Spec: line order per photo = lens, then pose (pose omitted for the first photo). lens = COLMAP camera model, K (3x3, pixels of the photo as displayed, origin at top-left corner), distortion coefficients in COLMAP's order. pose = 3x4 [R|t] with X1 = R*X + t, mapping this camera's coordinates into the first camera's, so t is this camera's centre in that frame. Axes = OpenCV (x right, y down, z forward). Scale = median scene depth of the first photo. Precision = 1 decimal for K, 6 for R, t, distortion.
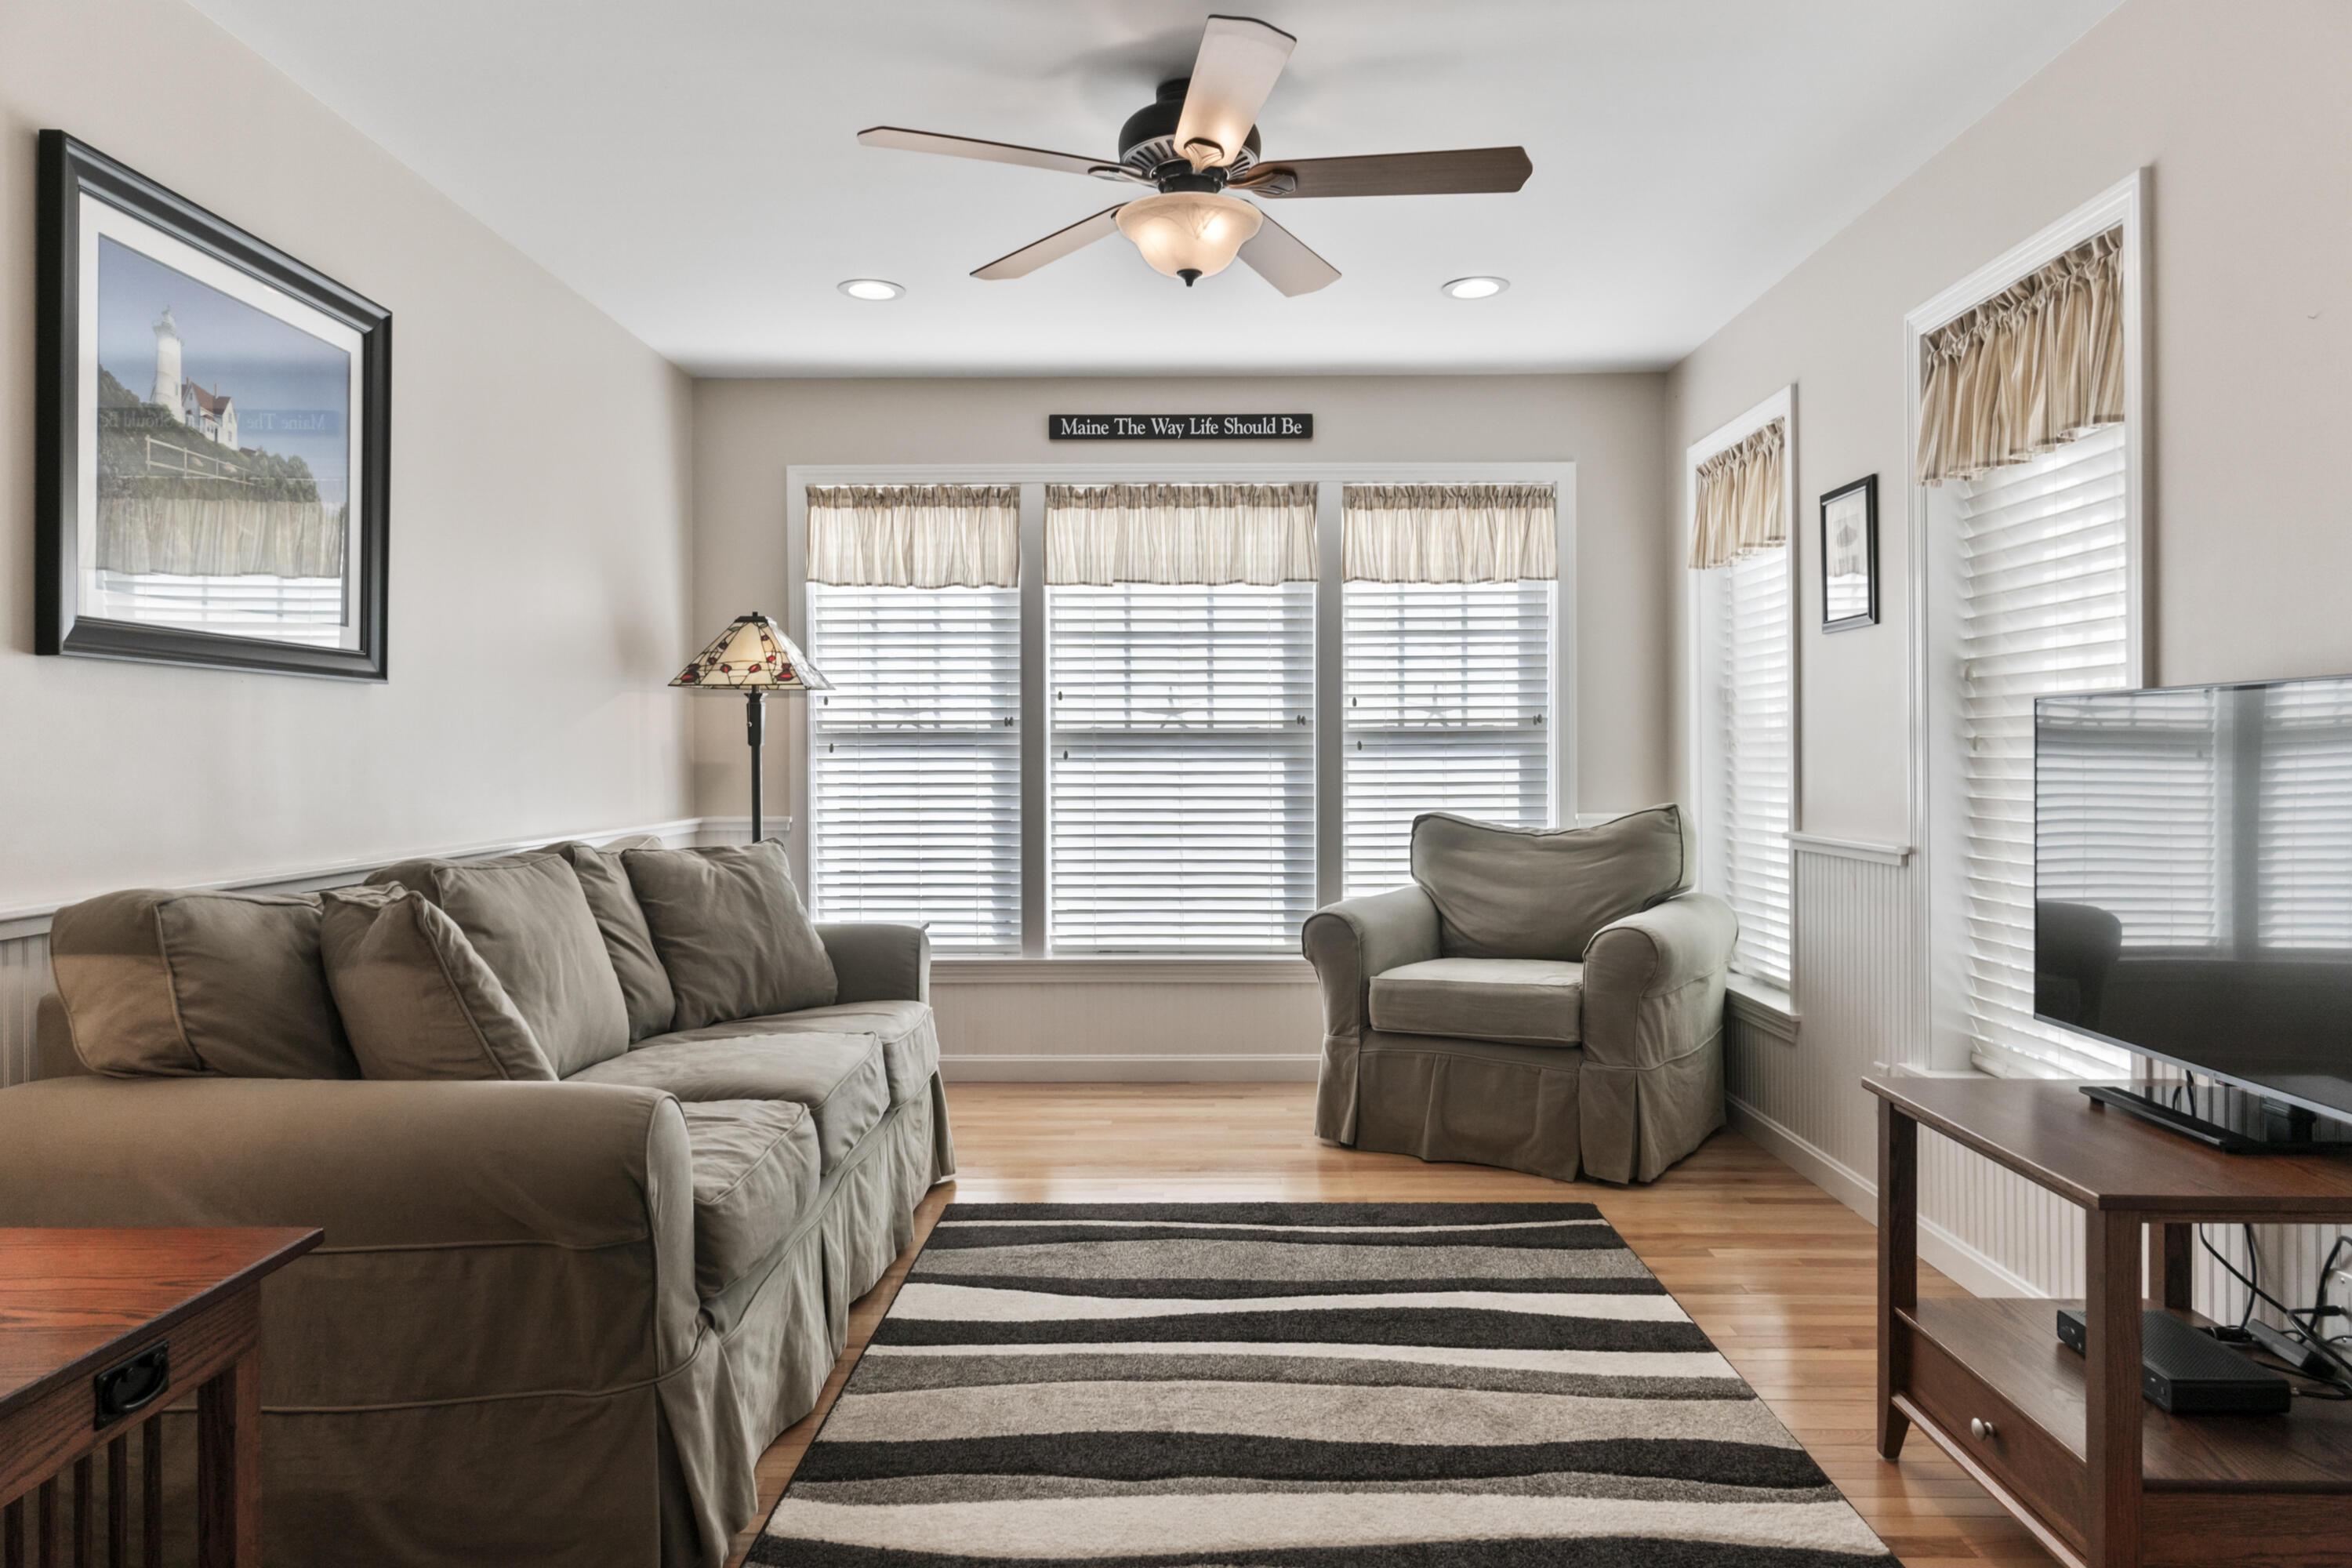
lens RADIAL K [[1599.1, 0, 1180.5], [0, 1599.1, 774.1], [0, 0, 1]] dist [-0.008654, 0.004196]
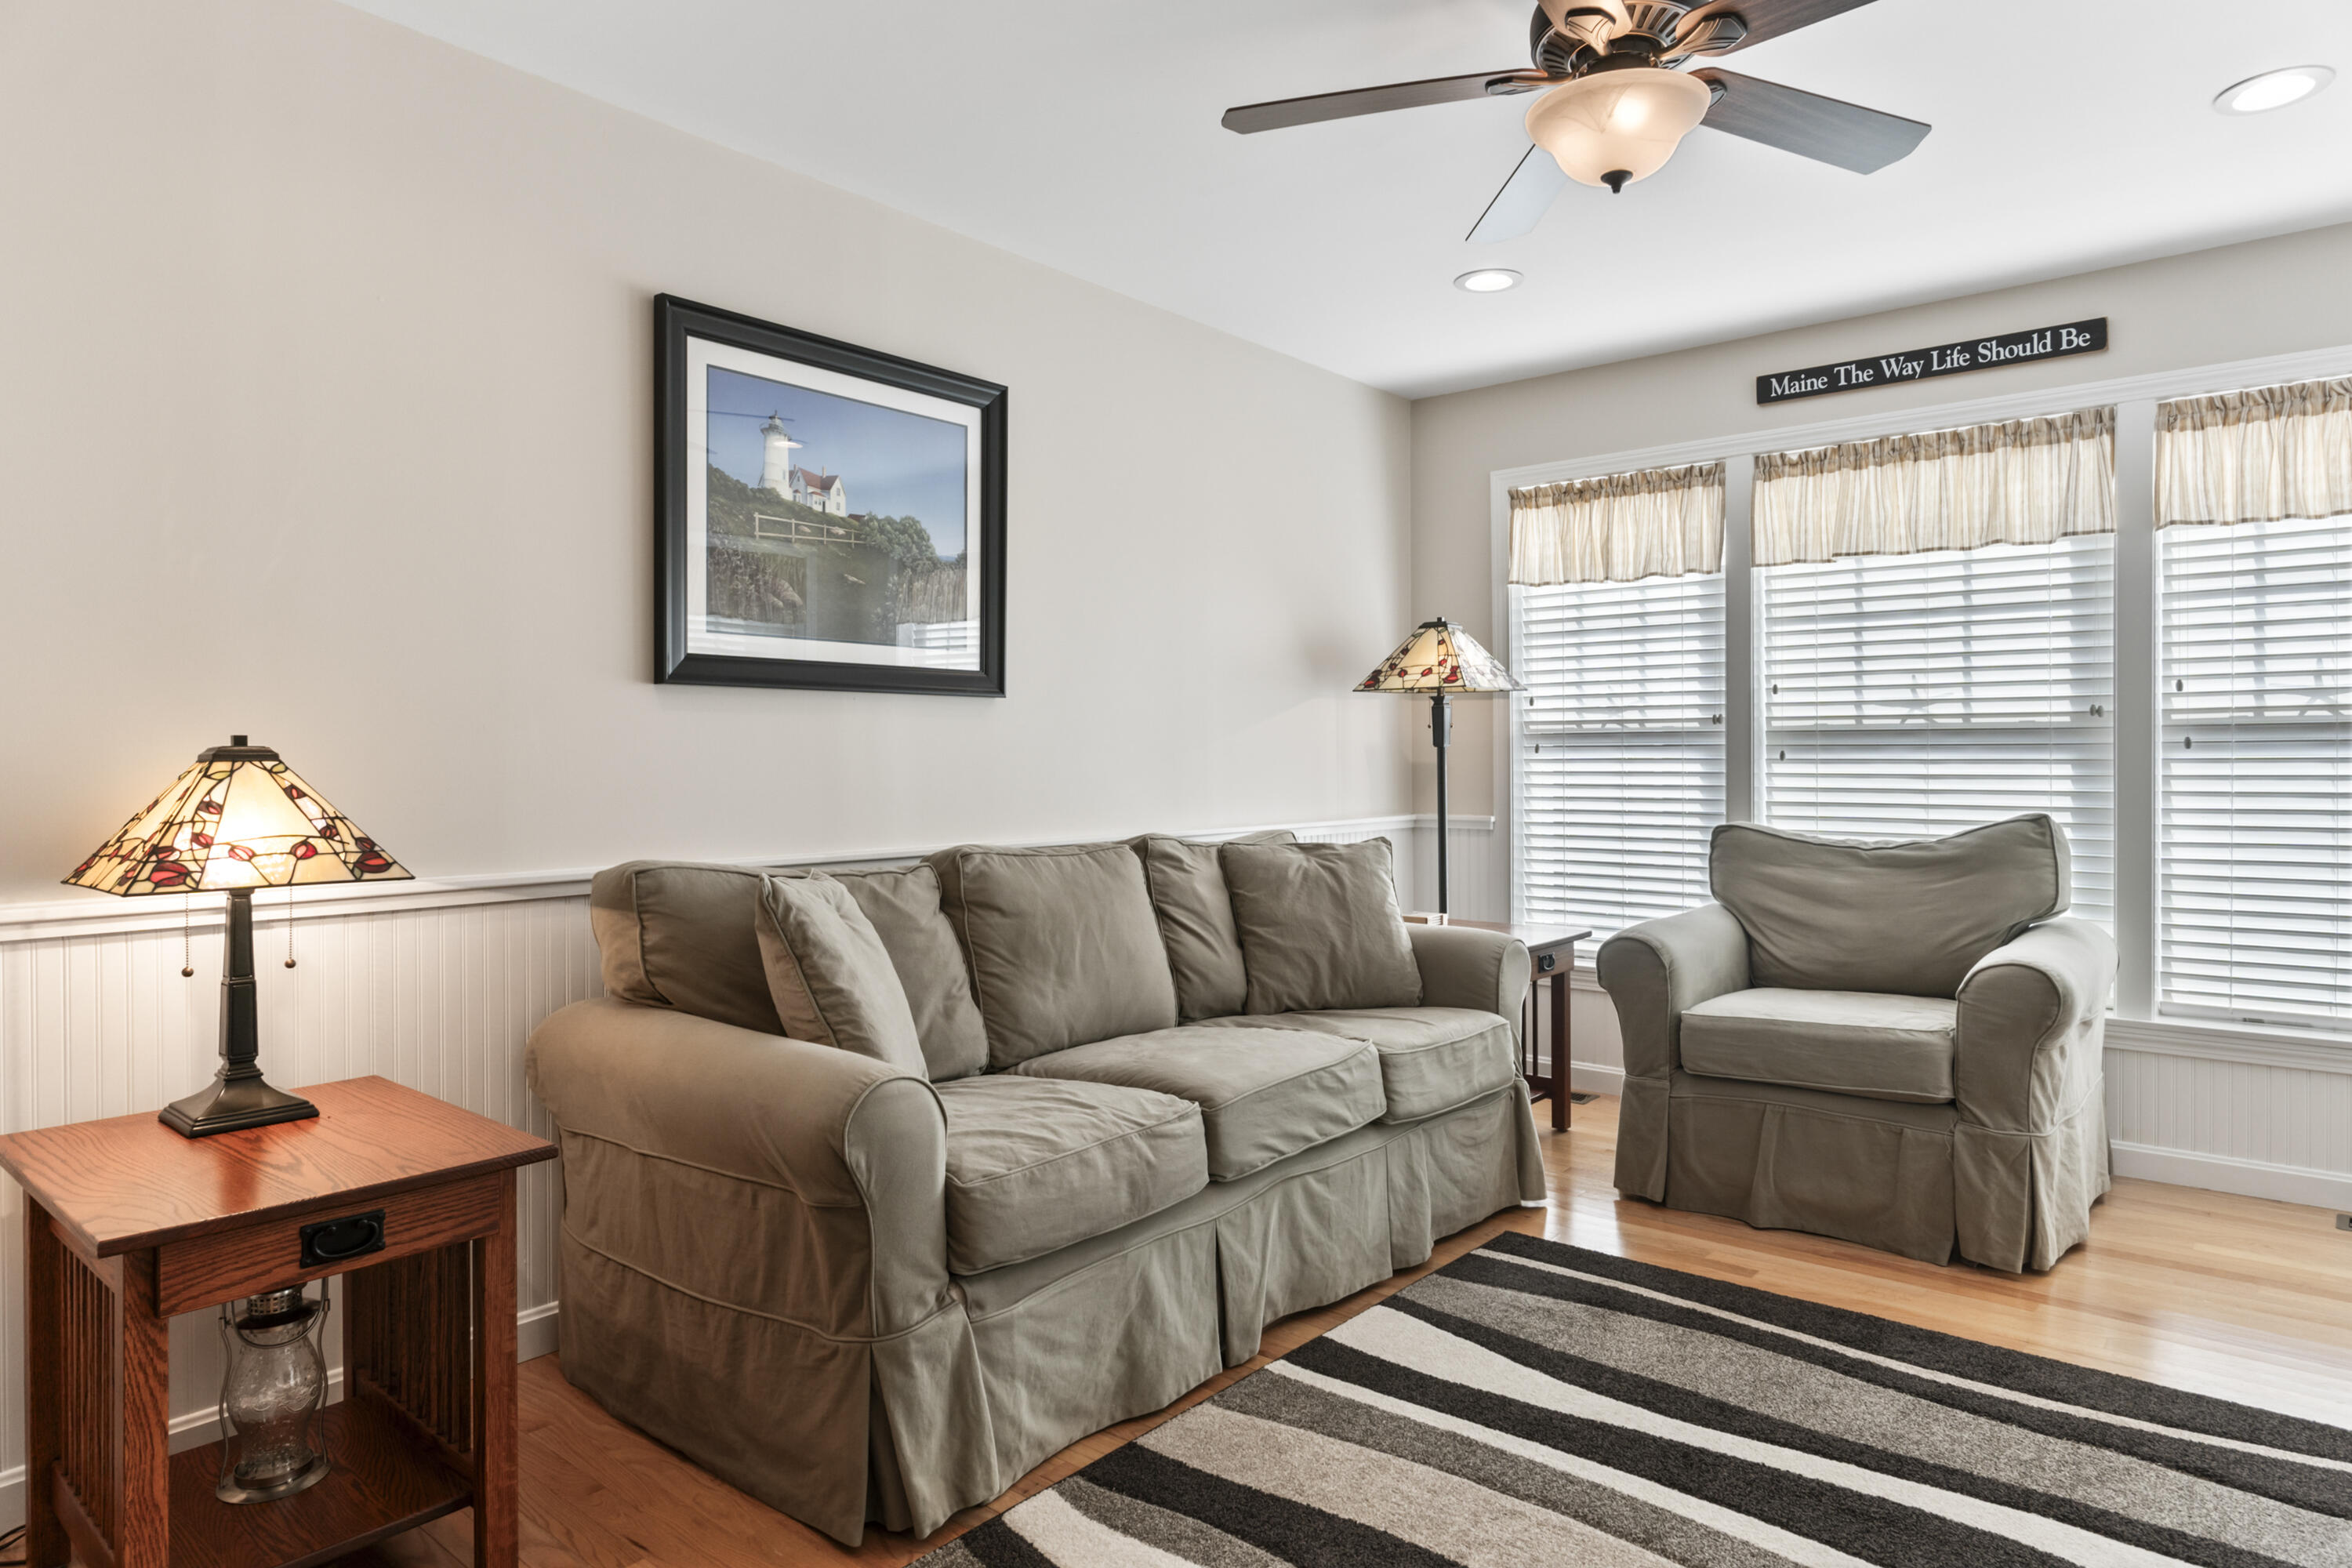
lens RADIAL K [[1425.2, 0, 1171.7], [0, 1425.2, 772.4], [0, 0, 1]] dist [-0.005177, 0.000439]
pose [[0.753196, 0.006990, -0.657759, 0.296560], [-0.006325, 0.999974, 0.003384, -0.004568], [0.657765, 0.001612, 0.753221, 0.269736]]
